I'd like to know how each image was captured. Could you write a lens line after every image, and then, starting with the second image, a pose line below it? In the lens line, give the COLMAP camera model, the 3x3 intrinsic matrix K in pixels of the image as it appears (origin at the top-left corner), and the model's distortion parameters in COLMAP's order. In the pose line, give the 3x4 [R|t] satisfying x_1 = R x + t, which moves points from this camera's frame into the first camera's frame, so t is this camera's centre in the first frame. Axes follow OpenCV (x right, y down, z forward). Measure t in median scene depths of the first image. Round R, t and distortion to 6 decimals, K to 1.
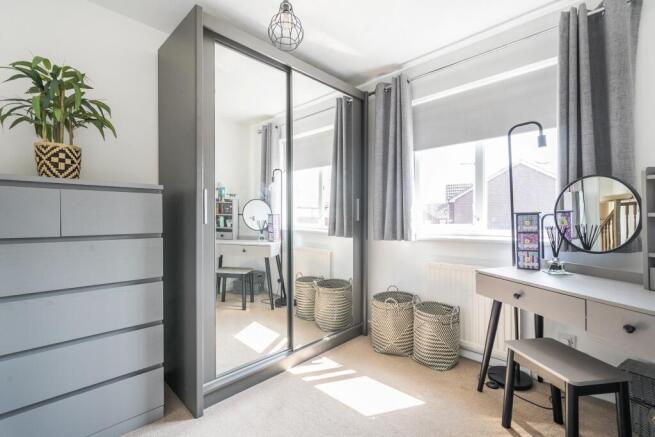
lens RADIAL K [[284.7, 0, 328.6], [0, 284.7, 226.3], [0, 0, 1]] dist [0.002211, 0.000468]
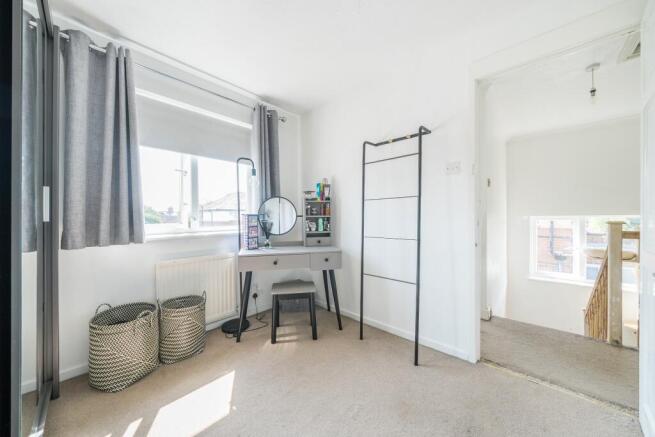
lens RADIAL K [[224.7, 0, 327.5], [0, 224.7, 218.5], [0, 0, 1]] dist [-0.001323, -0.000102]
pose [[0.002503, -0.005987, 0.999979, -0.511720], [0.025797, 0.999650, 0.005921, -0.018932], [-0.999664, 0.025782, 0.002657, 0.492244]]
